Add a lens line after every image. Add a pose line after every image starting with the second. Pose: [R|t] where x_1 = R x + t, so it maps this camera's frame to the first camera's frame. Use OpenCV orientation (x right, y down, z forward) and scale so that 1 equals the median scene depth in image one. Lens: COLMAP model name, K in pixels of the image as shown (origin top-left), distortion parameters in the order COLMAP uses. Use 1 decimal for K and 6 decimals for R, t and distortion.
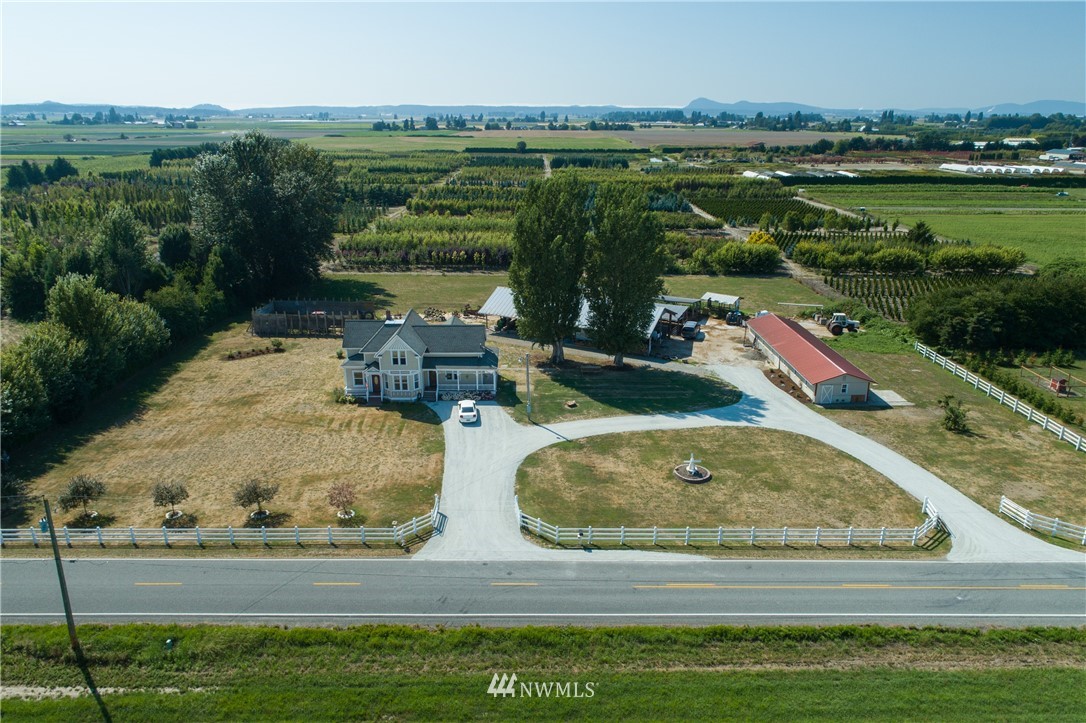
lens RADIAL K [[741.1, 0, 543.0], [0, 741.1, 361.5], [0, 0, 1]] dist [-0.000633, 0.003013]
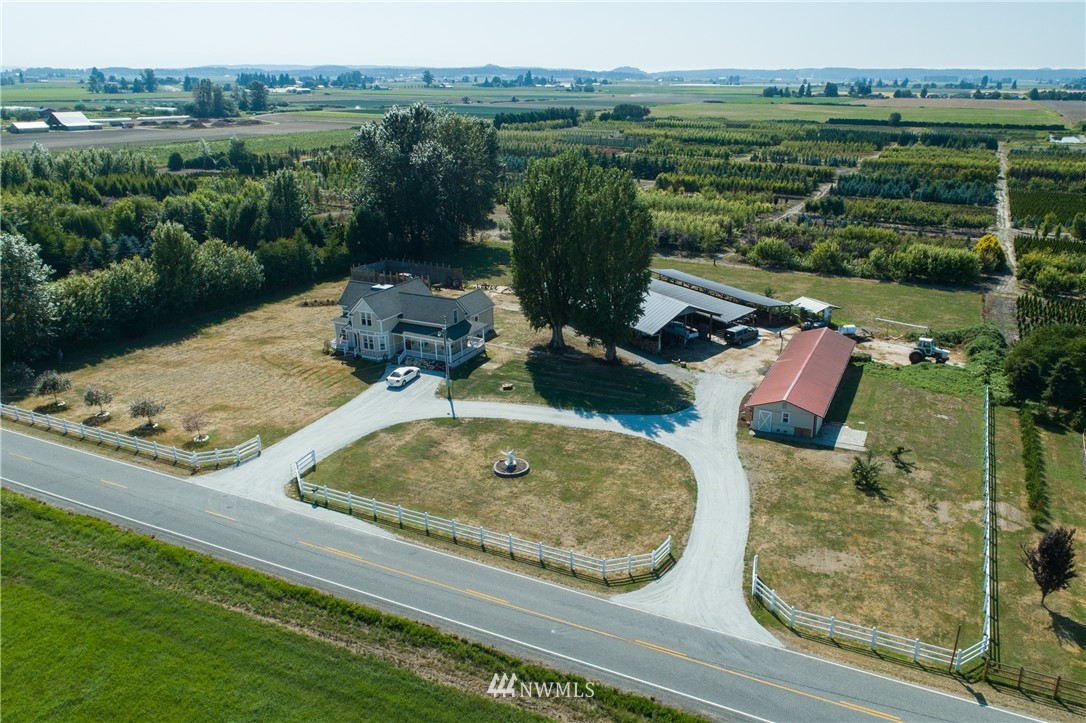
lens RADIAL K [[809.8, 0, 612.4], [0, 809.8, 359.8], [0, 0, 1]] dist [0.000466, 0.003385]
pose [[0.910206, 0.140680, -0.389531, 0.315806], [-0.135623, 0.989928, 0.040610, -0.022446], [0.391320, 0.015866, 0.920118, 0.029112]]
